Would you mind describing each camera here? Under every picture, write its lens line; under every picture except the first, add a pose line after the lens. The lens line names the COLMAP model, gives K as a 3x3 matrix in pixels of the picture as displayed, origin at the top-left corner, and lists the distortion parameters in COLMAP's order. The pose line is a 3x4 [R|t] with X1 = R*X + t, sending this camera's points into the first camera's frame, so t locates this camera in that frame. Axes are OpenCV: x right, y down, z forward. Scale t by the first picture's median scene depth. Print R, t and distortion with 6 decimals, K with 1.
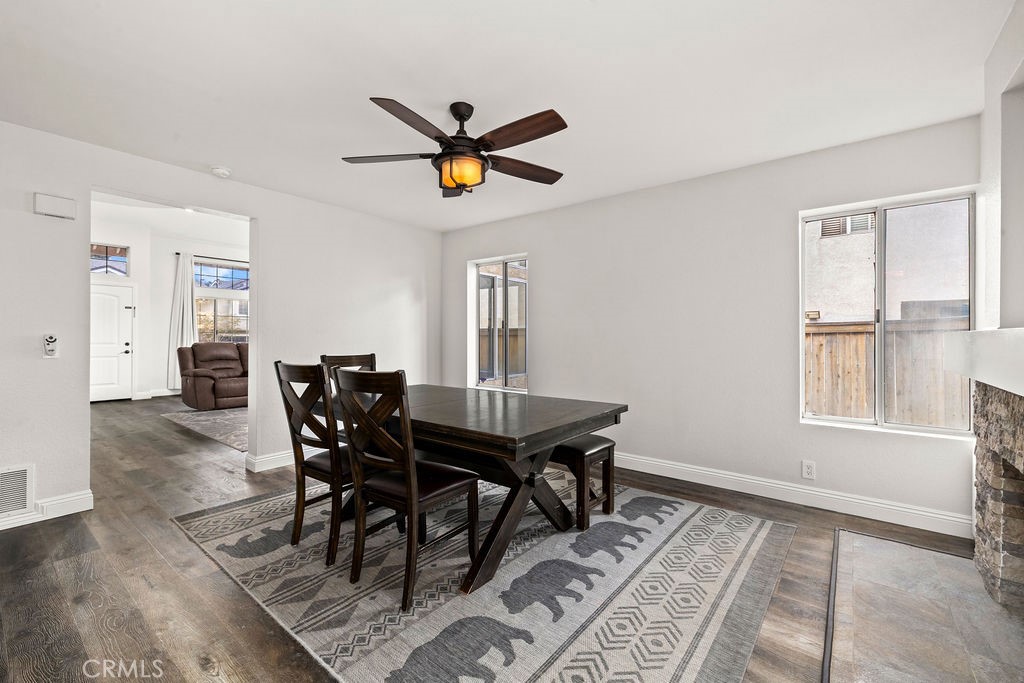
lens RADIAL K [[433.5, 0, 512.2], [0, 433.5, 330.8], [0, 0, 1]] dist [0.000585, 0.000353]
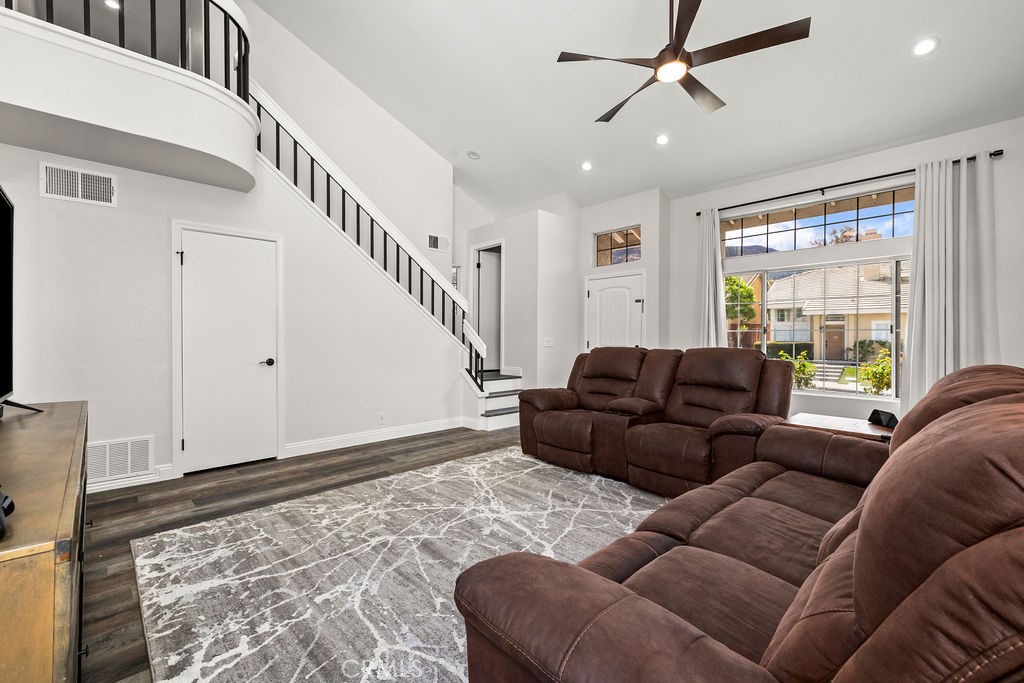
lens RADIAL K [[433.5, 0, 507.4], [0, 433.5, 337.2], [0, 0, 1]] dist [0.000585, 0.000353]
pose [[-0.139098, 0.000106, -0.990279, -0.075703], [0.013709, 0.999904, -0.001819, 0.010849], [0.990184, -0.013829, -0.139086, 0.914865]]
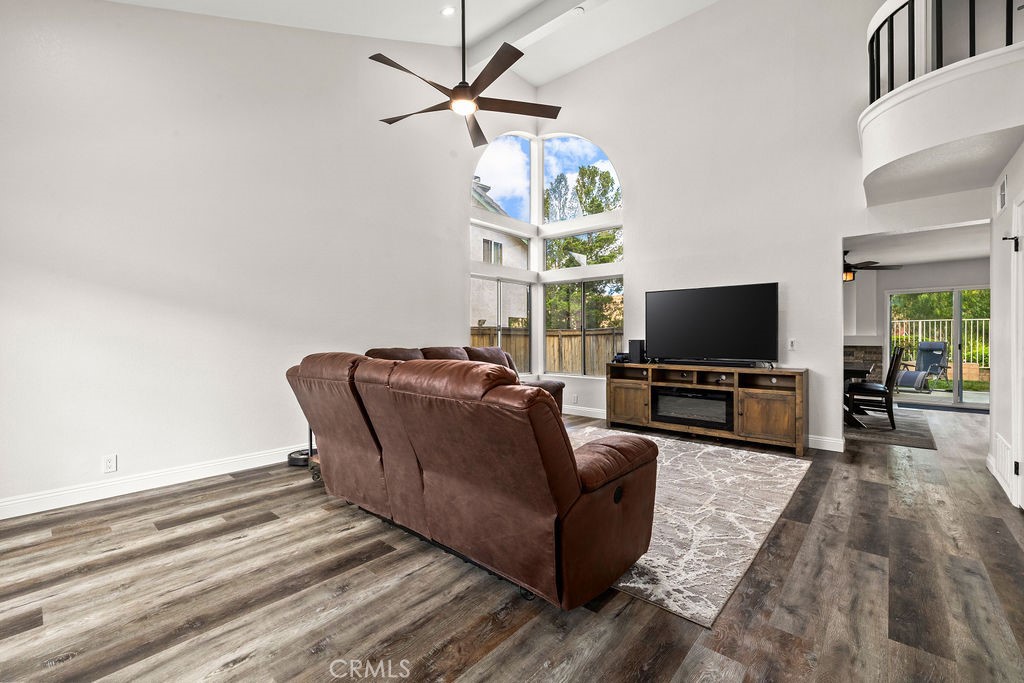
lens RADIAL K [[433.5, 0, 508.0], [0, 433.5, 339.0], [0, 0, 1]] dist [0.000585, 0.000353]
pose [[0.046893, -0.004783, 0.998888, -0.918509], [-0.013103, 0.999900, 0.005403, 0.010730], [-0.998814, -0.013342, 0.046826, 0.938396]]
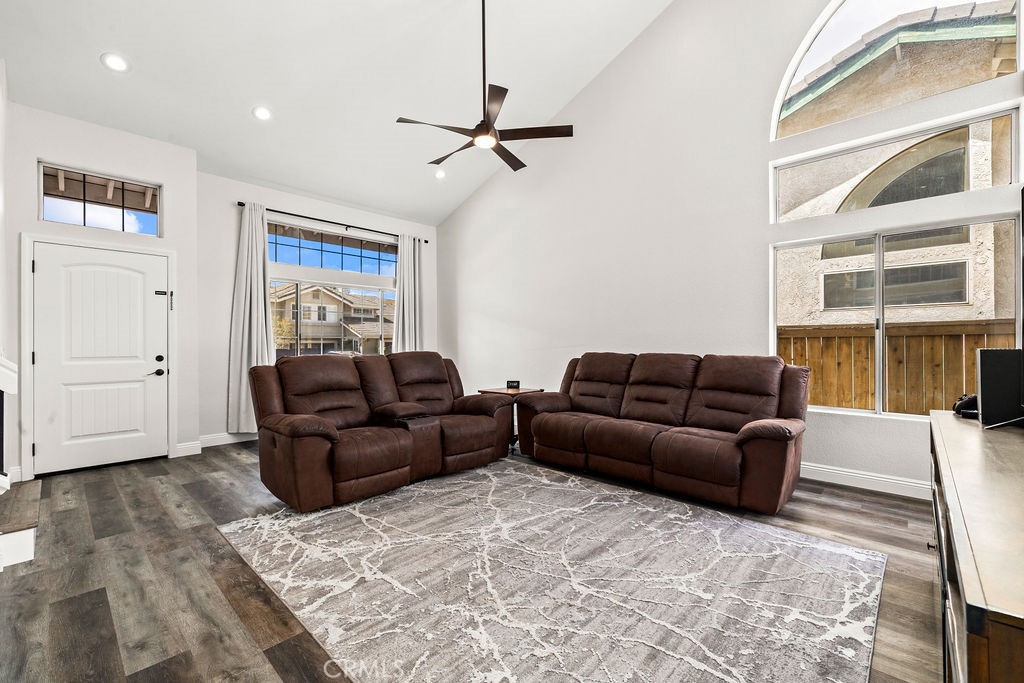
lens RADIAL K [[433.5, 0, 512.8], [0, 433.5, 340.1], [0, 0, 1]] dist [0.000585, 0.000353]
pose [[0.997012, -0.004043, -0.077136, -0.408618], [0.004848, 0.999936, 0.010252, 0.004134], [0.077090, -0.010595, 0.996968, 0.499359]]
